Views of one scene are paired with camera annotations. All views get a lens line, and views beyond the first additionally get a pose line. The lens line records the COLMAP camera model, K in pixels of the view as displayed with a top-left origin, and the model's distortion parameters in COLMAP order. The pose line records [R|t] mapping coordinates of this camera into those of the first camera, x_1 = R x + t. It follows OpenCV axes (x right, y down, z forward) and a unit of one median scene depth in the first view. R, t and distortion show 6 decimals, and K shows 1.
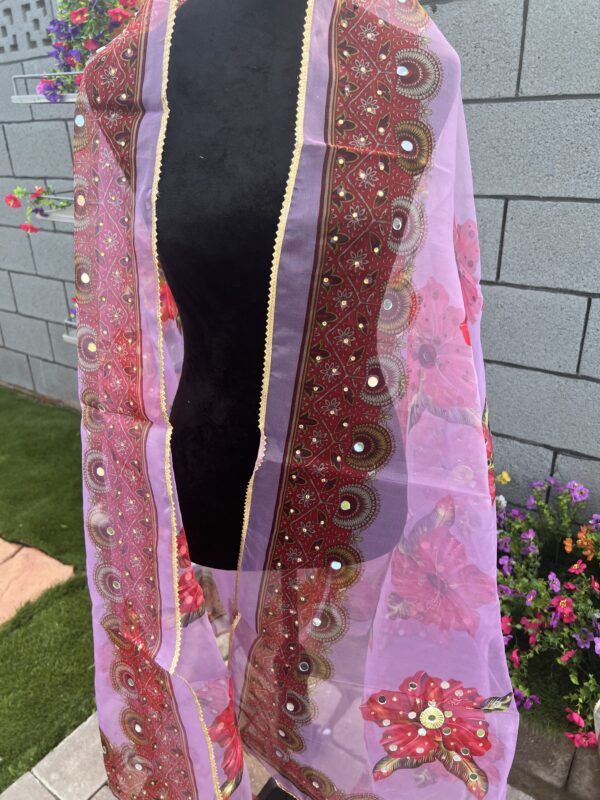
lens RADIAL K [[606.9, 0, 300.4], [0, 606.9, 392.3], [0, 0, 1]] dist [0.019191, -0.056472]
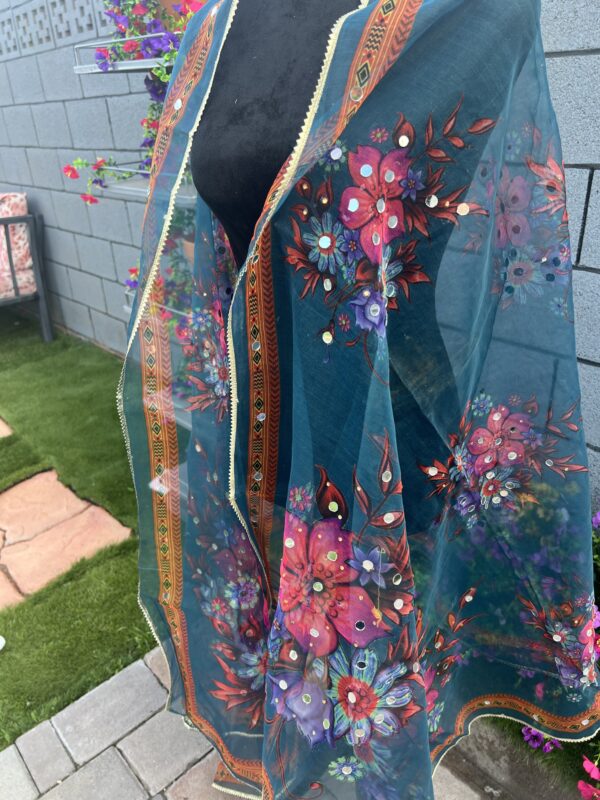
lens RADIAL K [[607.2, 0, 299.6], [0, 607.2, 396.1], [0, 0, 1]] dist [0.005624, -0.030603]
pose [[0.975844, 0.073459, -0.205746, 0.130004], [-0.064349, 0.996642, 0.050635, -0.014434], [0.208774, -0.036172, 0.977295, 0.063560]]
